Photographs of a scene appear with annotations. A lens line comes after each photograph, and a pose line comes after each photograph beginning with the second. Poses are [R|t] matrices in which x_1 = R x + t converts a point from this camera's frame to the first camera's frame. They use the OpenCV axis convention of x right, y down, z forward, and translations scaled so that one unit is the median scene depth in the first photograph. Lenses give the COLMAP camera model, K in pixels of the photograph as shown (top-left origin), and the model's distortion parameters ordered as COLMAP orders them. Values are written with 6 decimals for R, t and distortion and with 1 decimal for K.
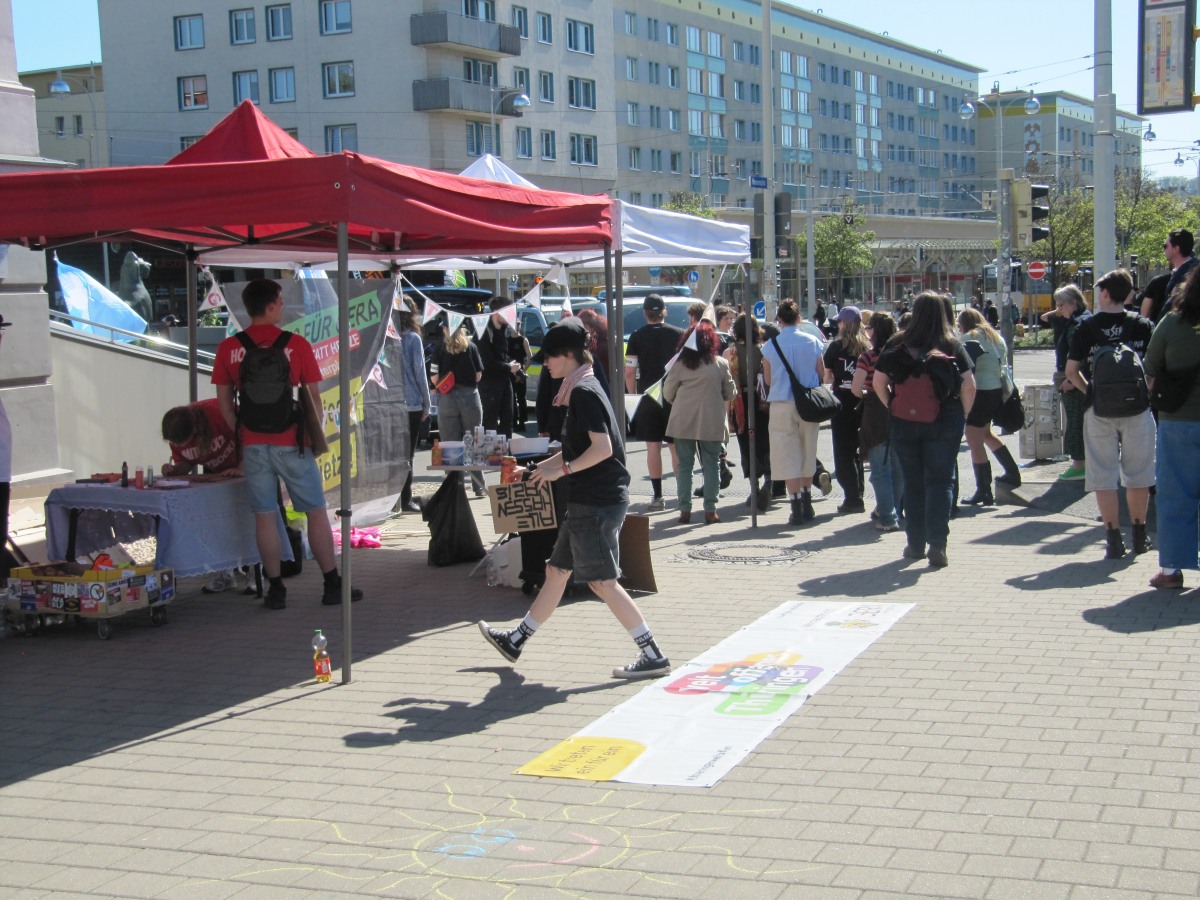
lens RADIAL K [[1817.9, 0, 593.9], [0, 1817.9, 459.6], [0, 0, 1]] dist [0.090733, 0.000000]
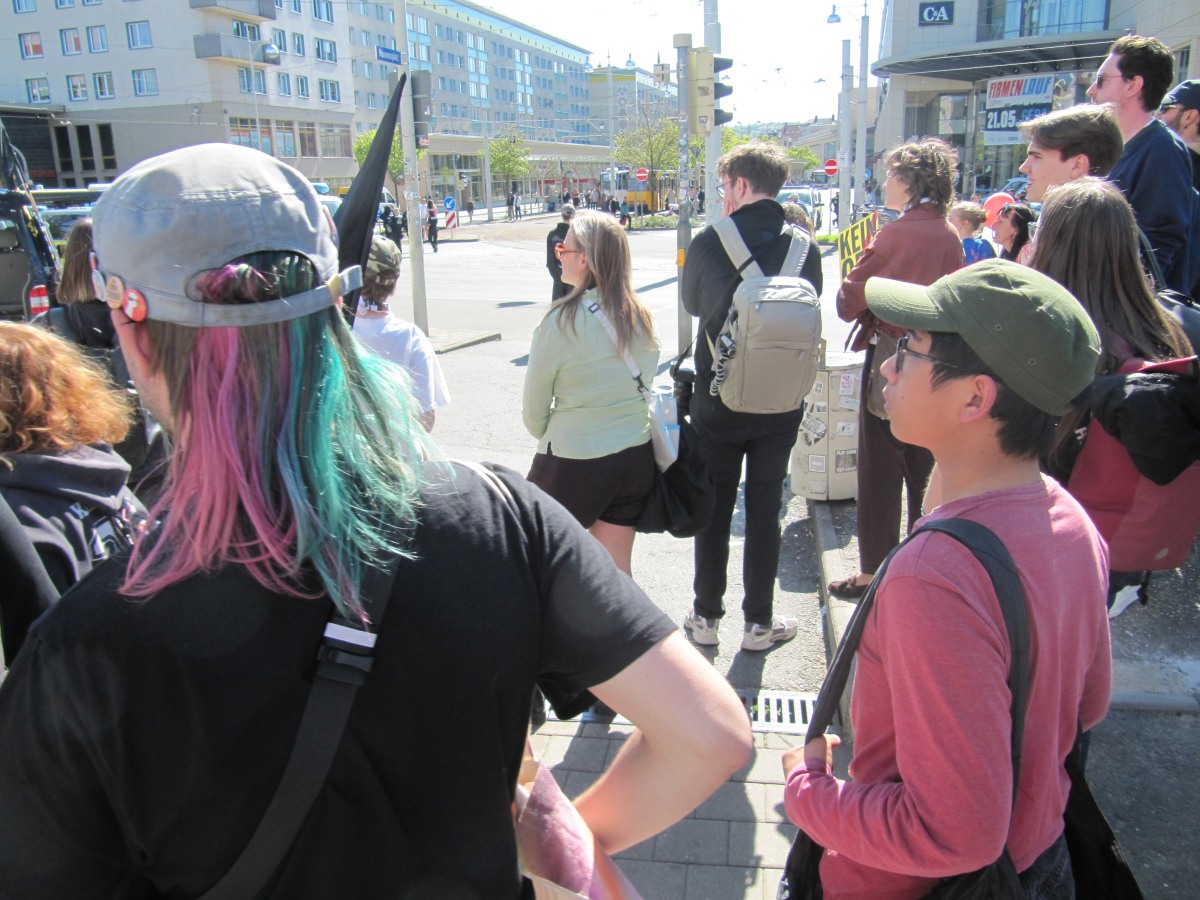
lens RADIAL K [[996.6, 0, 587.9], [0, 996.6, 446.1], [0, 0, 1]] dist [-0.047131, 0.027928]
pose [[0.978709, -0.053758, 0.198089, 0.023881], [0.021559, 0.986678, 0.161249, -0.013644], [-0.204118, -0.153545, 0.966830, 0.152511]]
